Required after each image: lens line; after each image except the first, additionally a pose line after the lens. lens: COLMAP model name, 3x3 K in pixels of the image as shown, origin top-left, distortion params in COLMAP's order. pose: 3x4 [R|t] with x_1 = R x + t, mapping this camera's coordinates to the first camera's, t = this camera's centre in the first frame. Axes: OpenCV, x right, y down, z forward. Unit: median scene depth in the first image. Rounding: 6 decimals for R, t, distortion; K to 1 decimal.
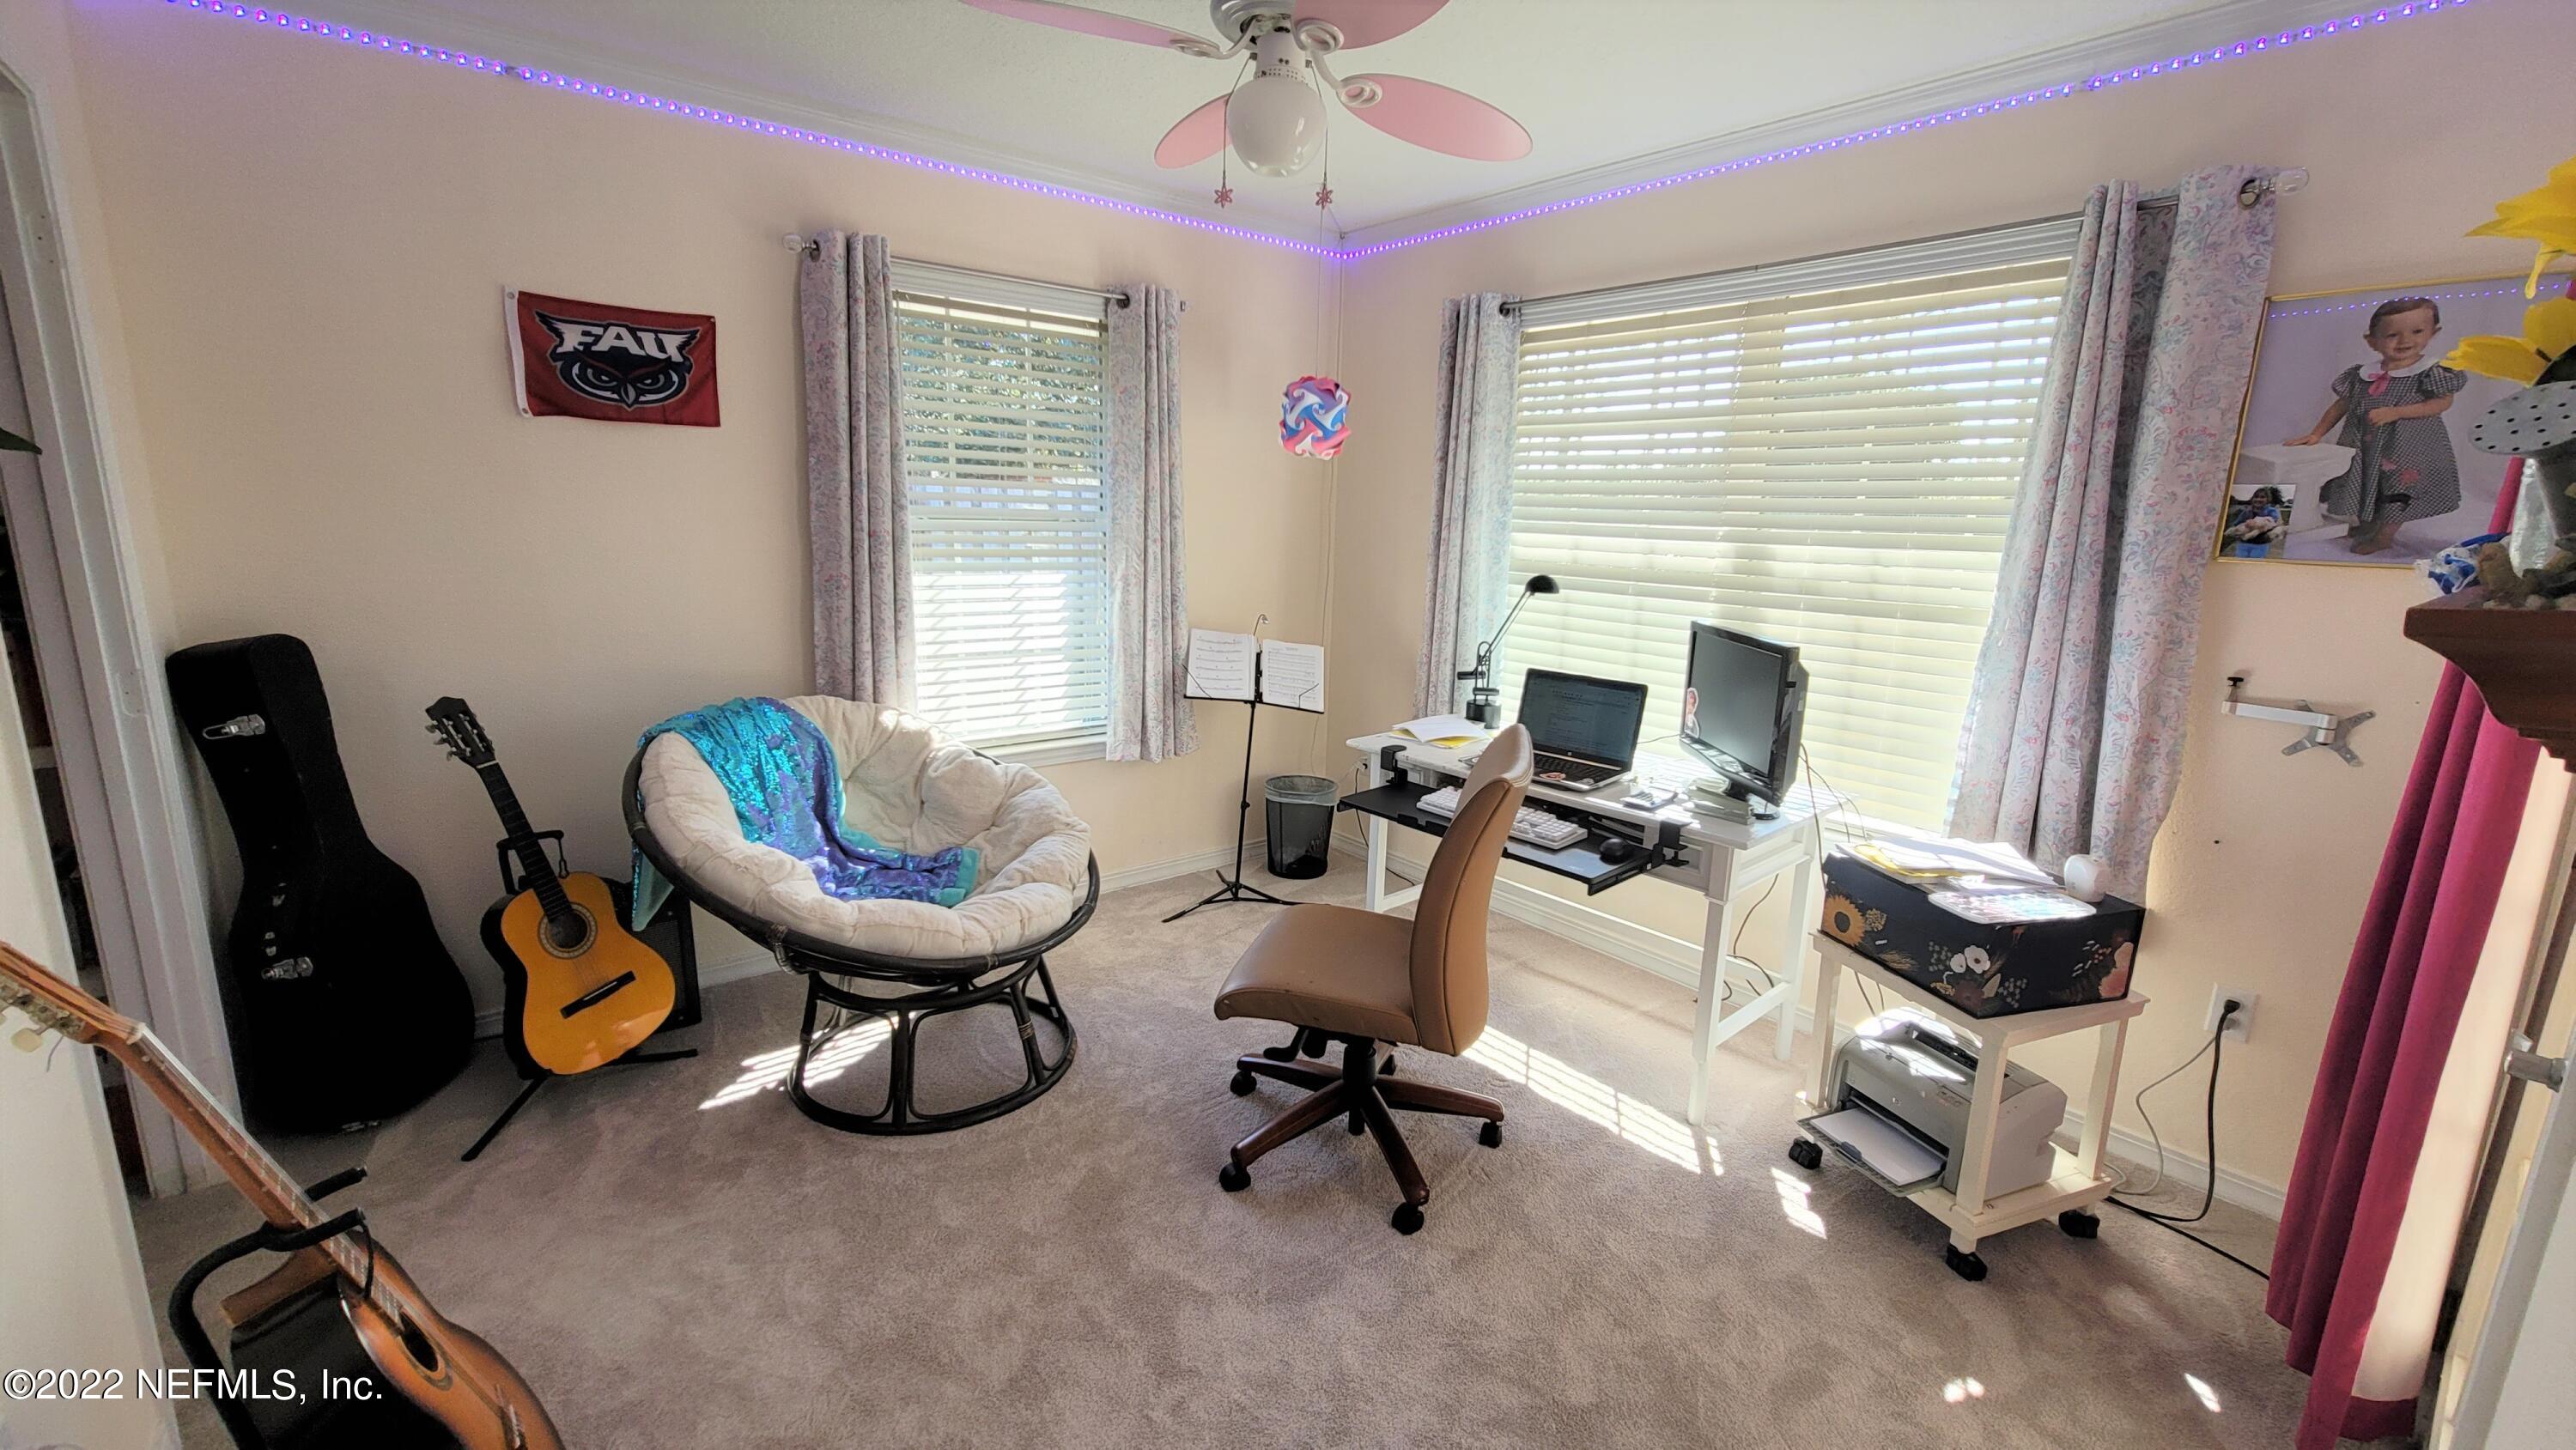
lens RADIAL K [[1042.6, 0, 1288.3], [0, 1042.6, 720.5], [0, 0, 1]] dist [-0.002303, -0.000160]
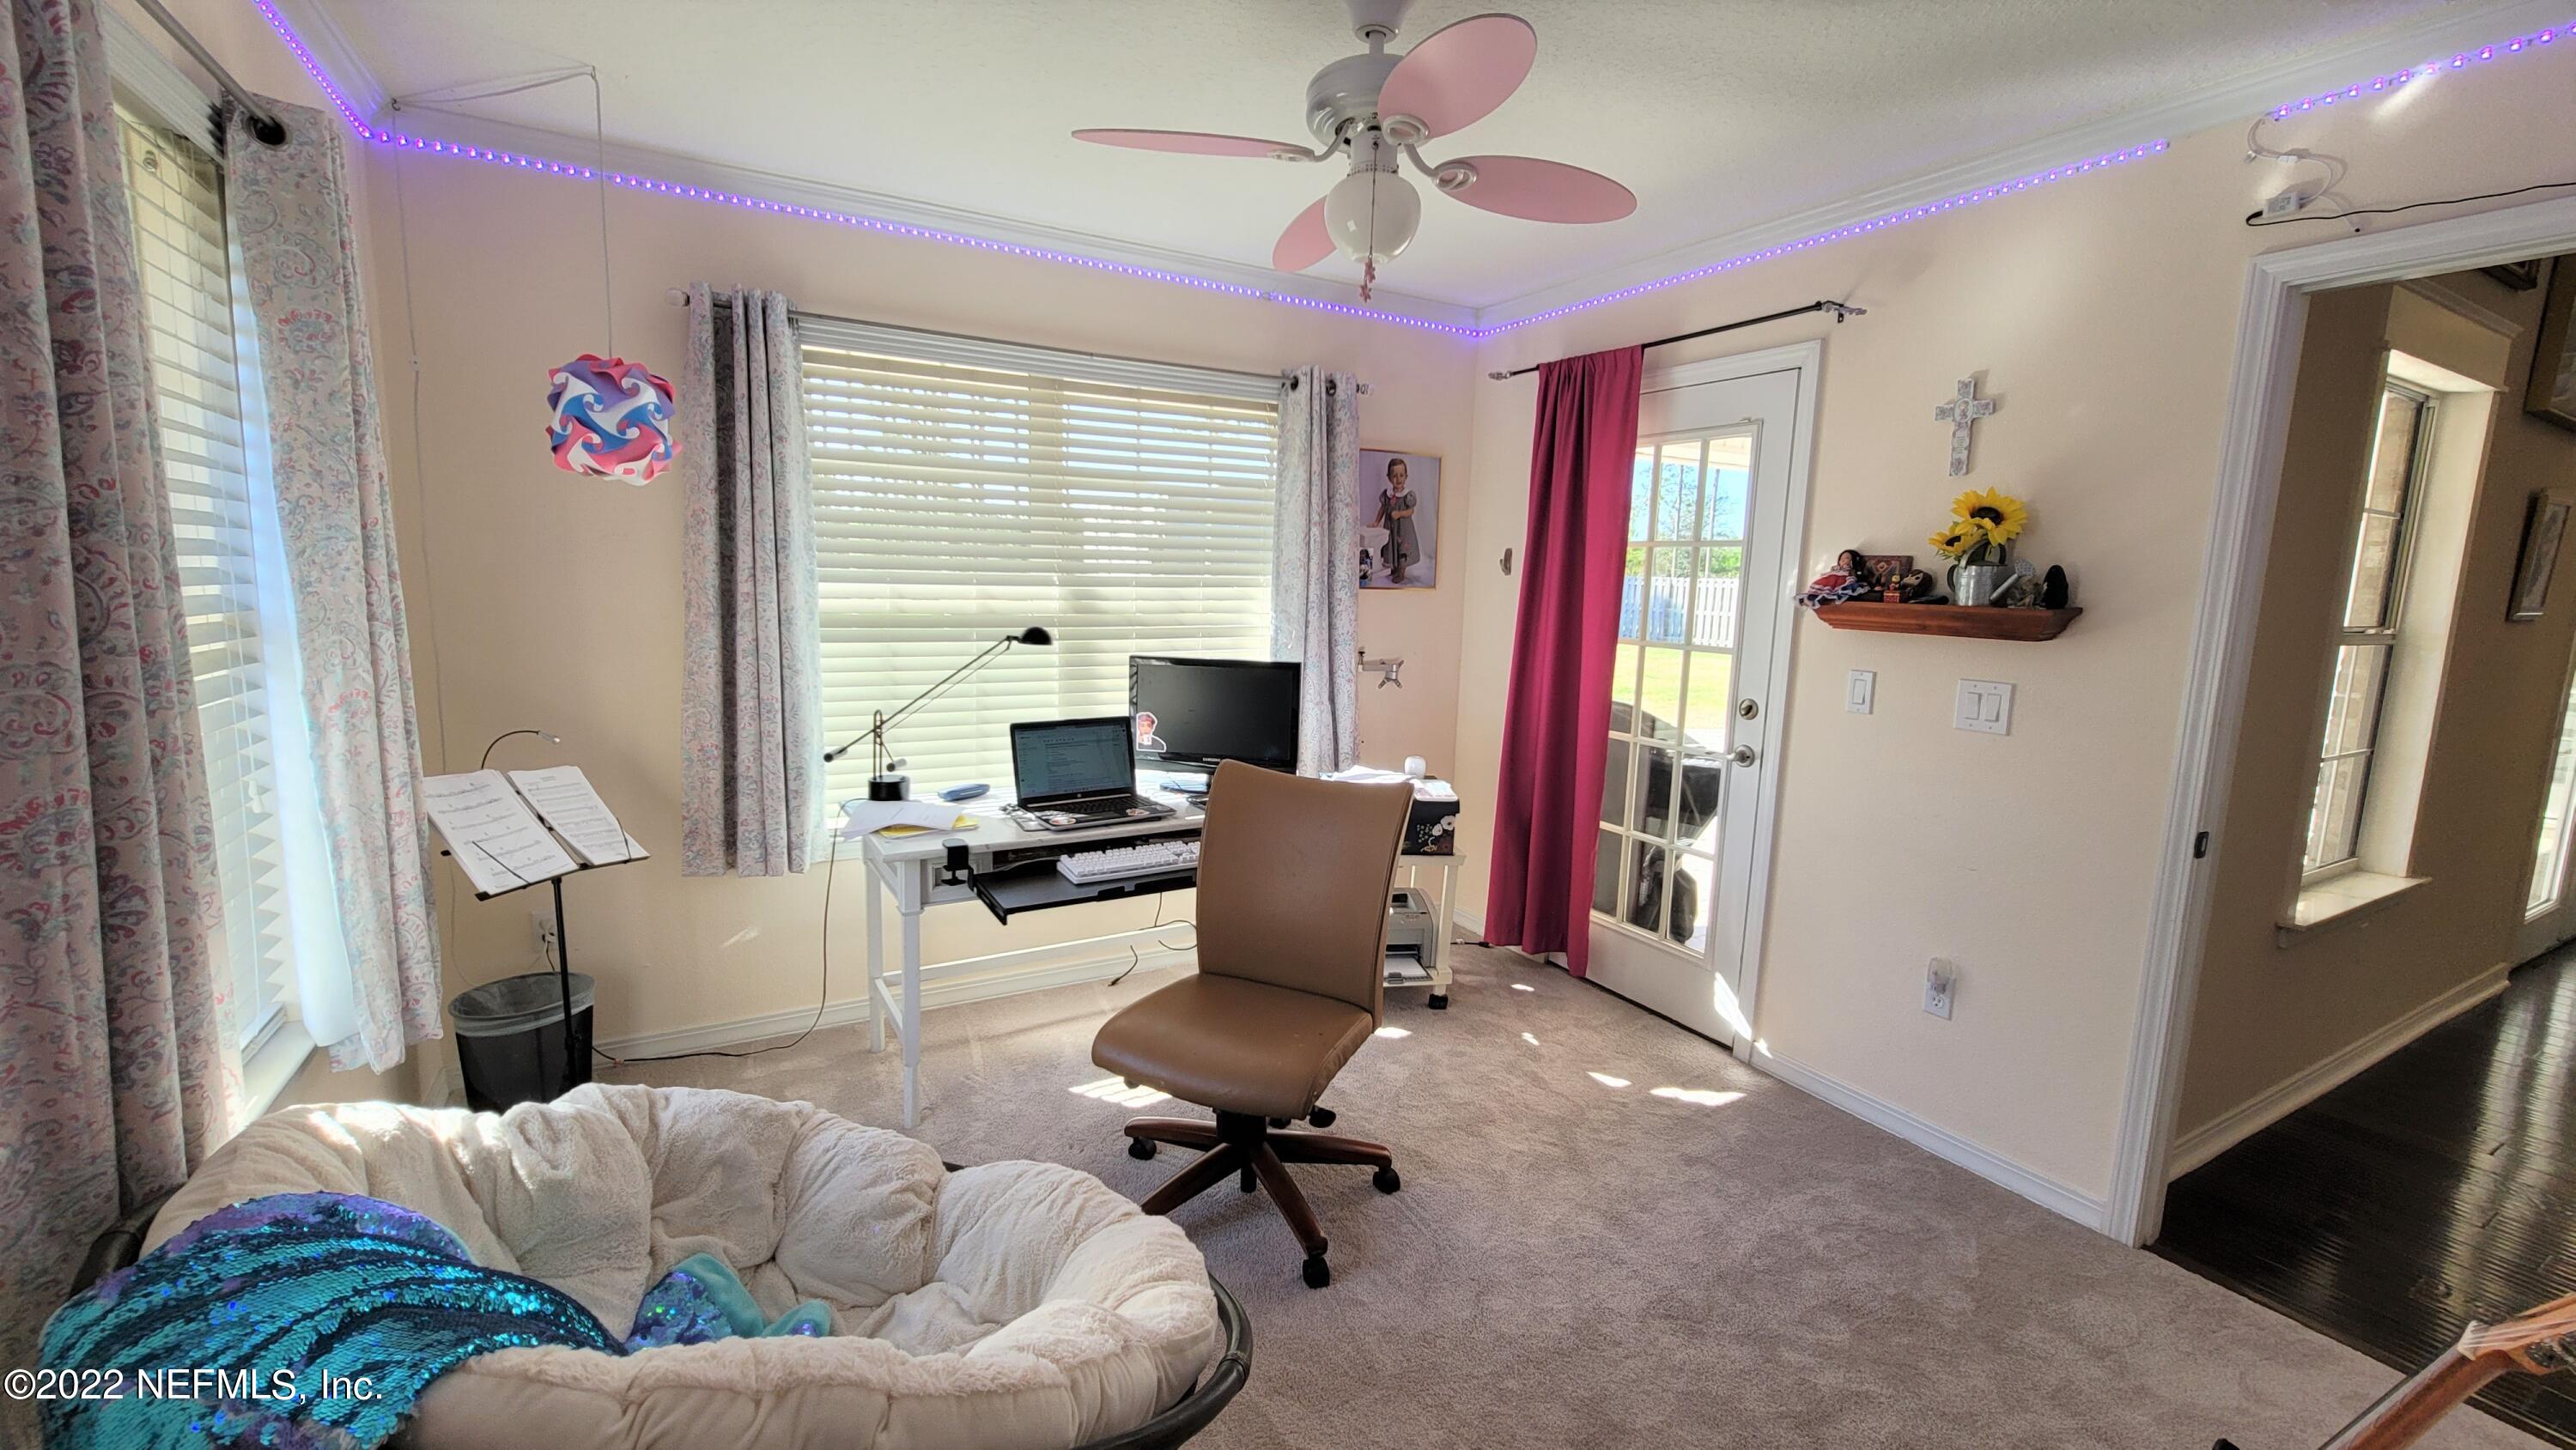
lens RADIAL K [[1117.3, 0, 1292.4], [0, 1117.3, 703.8], [0, 0, 1]] dist [0.000517, -0.000019]
pose [[0.137639, -0.142767, 0.980139, -0.894335], [0.174836, 0.977521, 0.117834, -0.175447], [-0.974930, 0.155145, 0.159506, 0.703850]]
